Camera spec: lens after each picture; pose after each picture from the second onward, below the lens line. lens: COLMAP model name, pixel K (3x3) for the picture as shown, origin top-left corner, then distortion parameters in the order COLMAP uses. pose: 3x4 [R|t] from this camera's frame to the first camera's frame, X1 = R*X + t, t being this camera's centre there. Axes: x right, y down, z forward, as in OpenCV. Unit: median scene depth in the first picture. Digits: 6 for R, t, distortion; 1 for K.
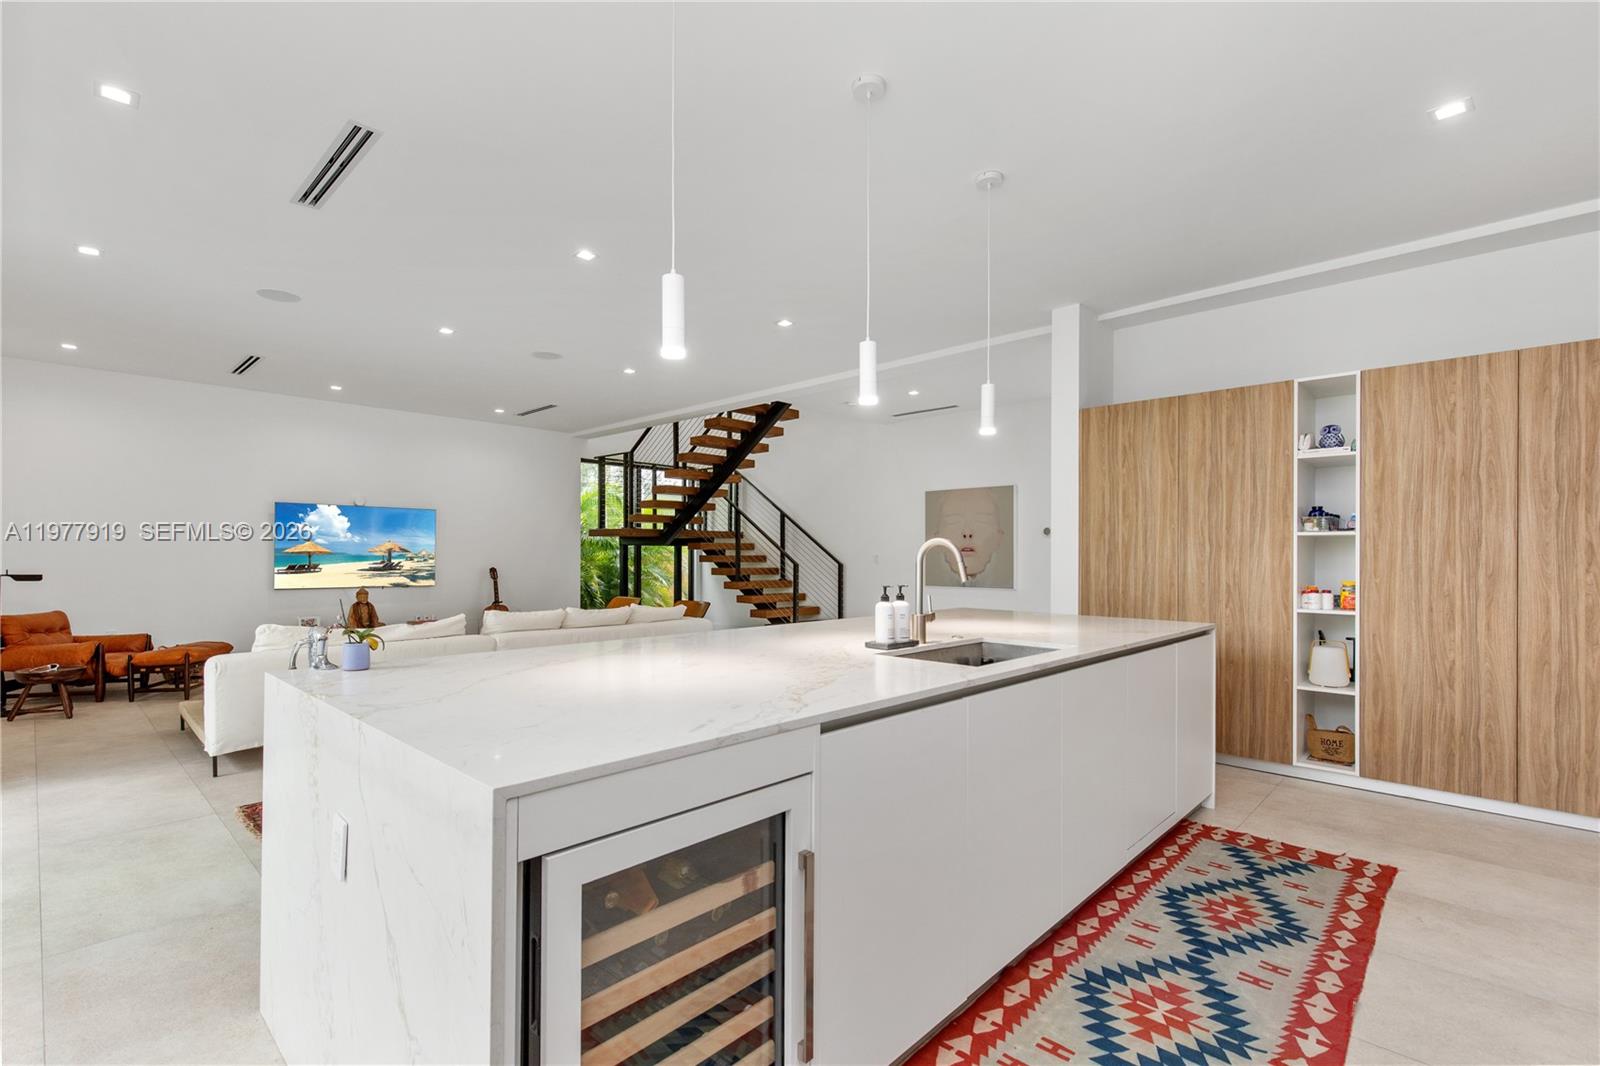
lens RADIAL K [[732.3, 0, 799.7], [0, 732.3, 551.7], [0, 0, 1]] dist [-0.000939, -0.000617]
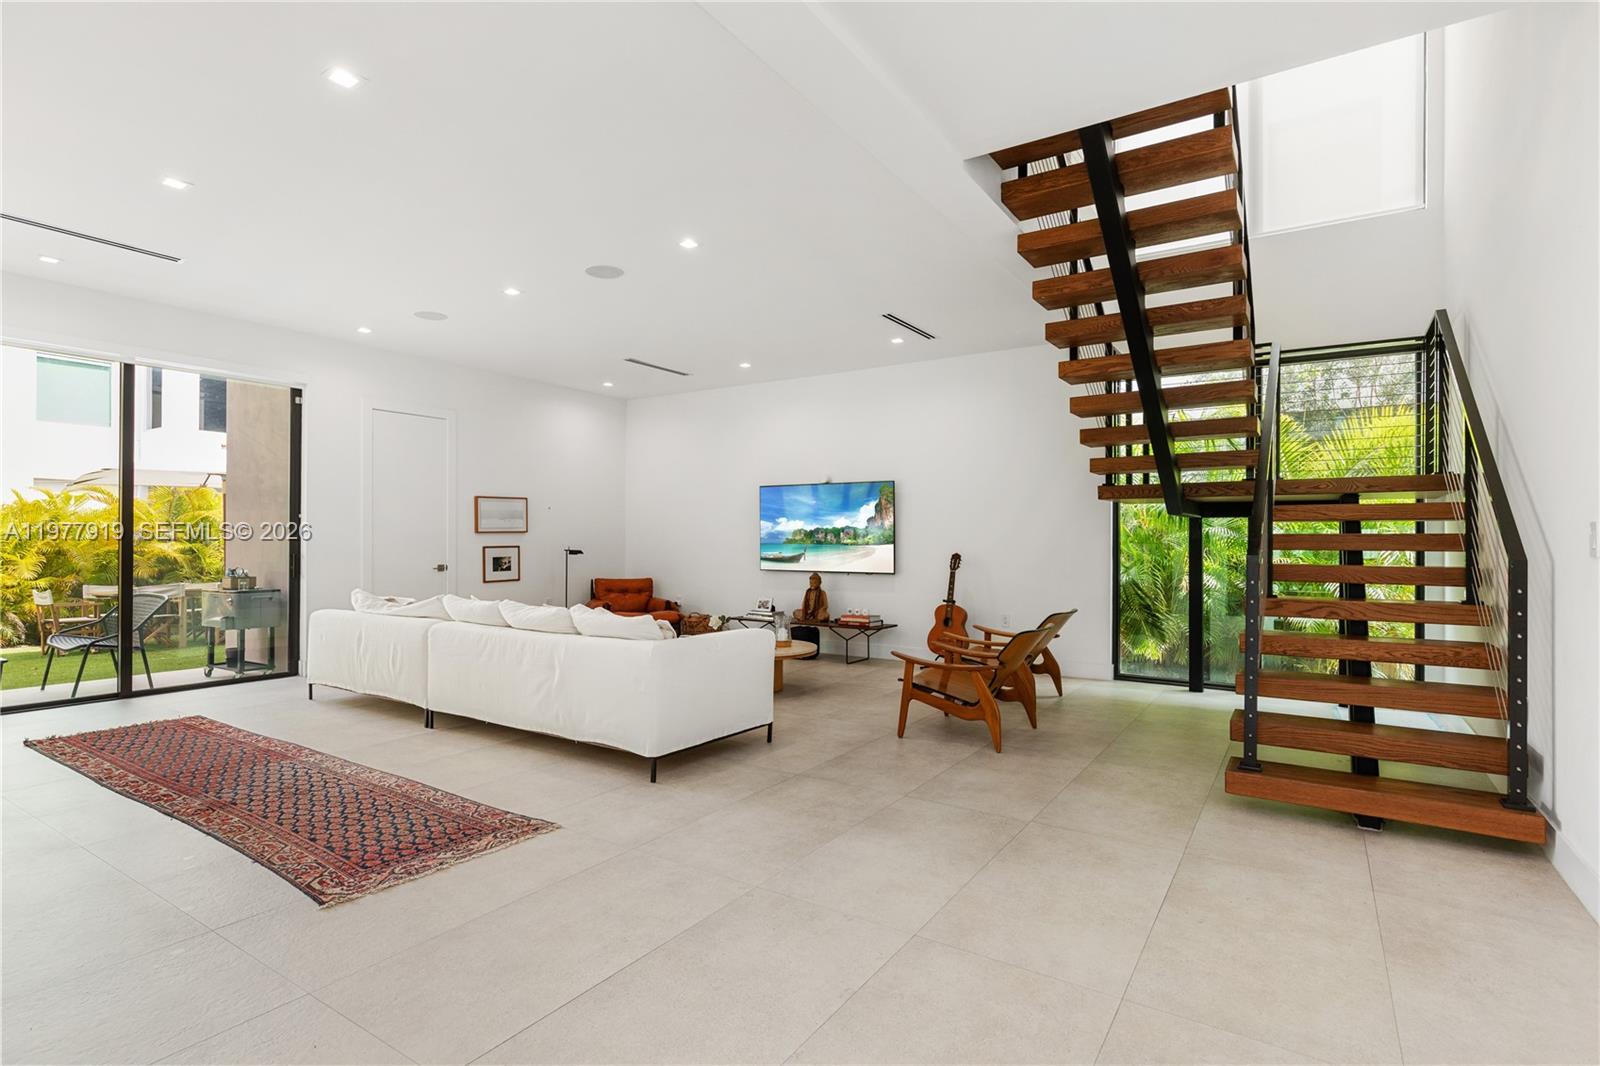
lens RADIAL K [[786.1, 0, 786.2], [0, 786.1, 539.3], [0, 0, 1]] dist [0.000045, -0.000202]
pose [[0.163844, -0.003094, -0.986481, 0.303038], [0.002139, 0.999994, -0.002782, 0.008593], [0.986484, -0.001654, 0.163850, 0.654900]]
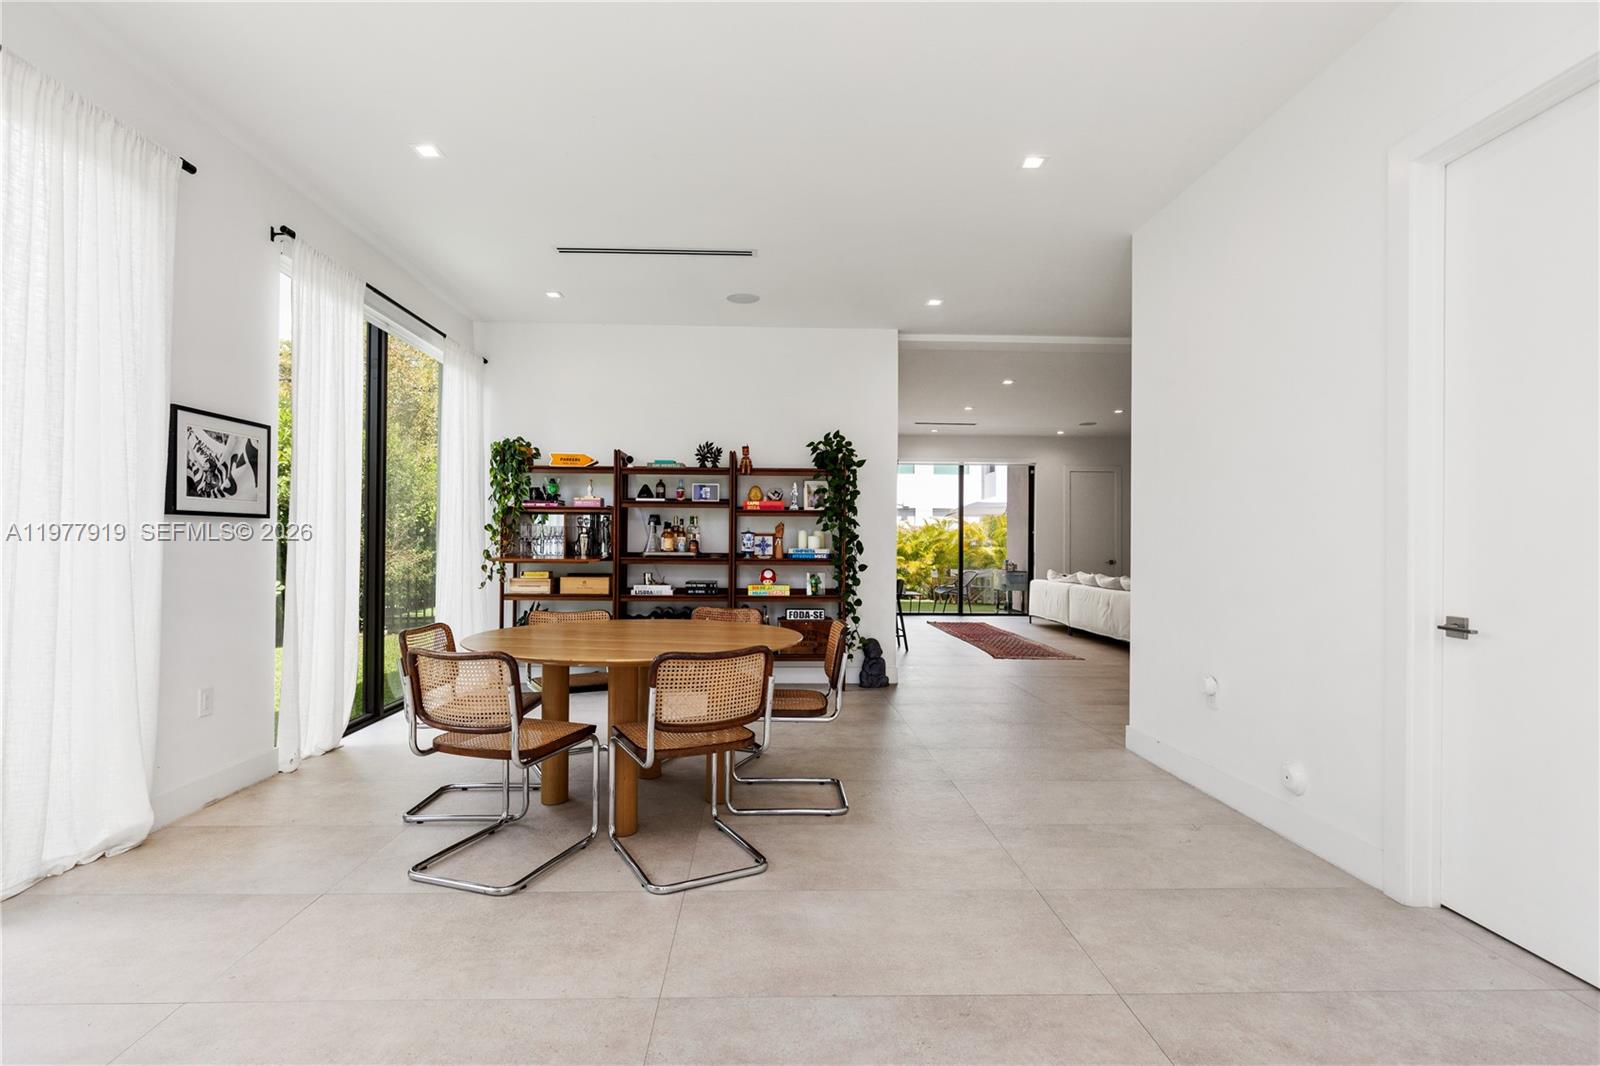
lens RADIAL K [[761.7, 0, 800.0], [0, 761.7, 533.0], [0, 0, 1]] dist [-0.001615, -0.000204]
pose [[-0.698794, -0.017476, -0.715109, 0.727785], [-0.005724, 0.999806, -0.018840, 0.012587], [0.715300, -0.009073, -0.698759, 0.952984]]
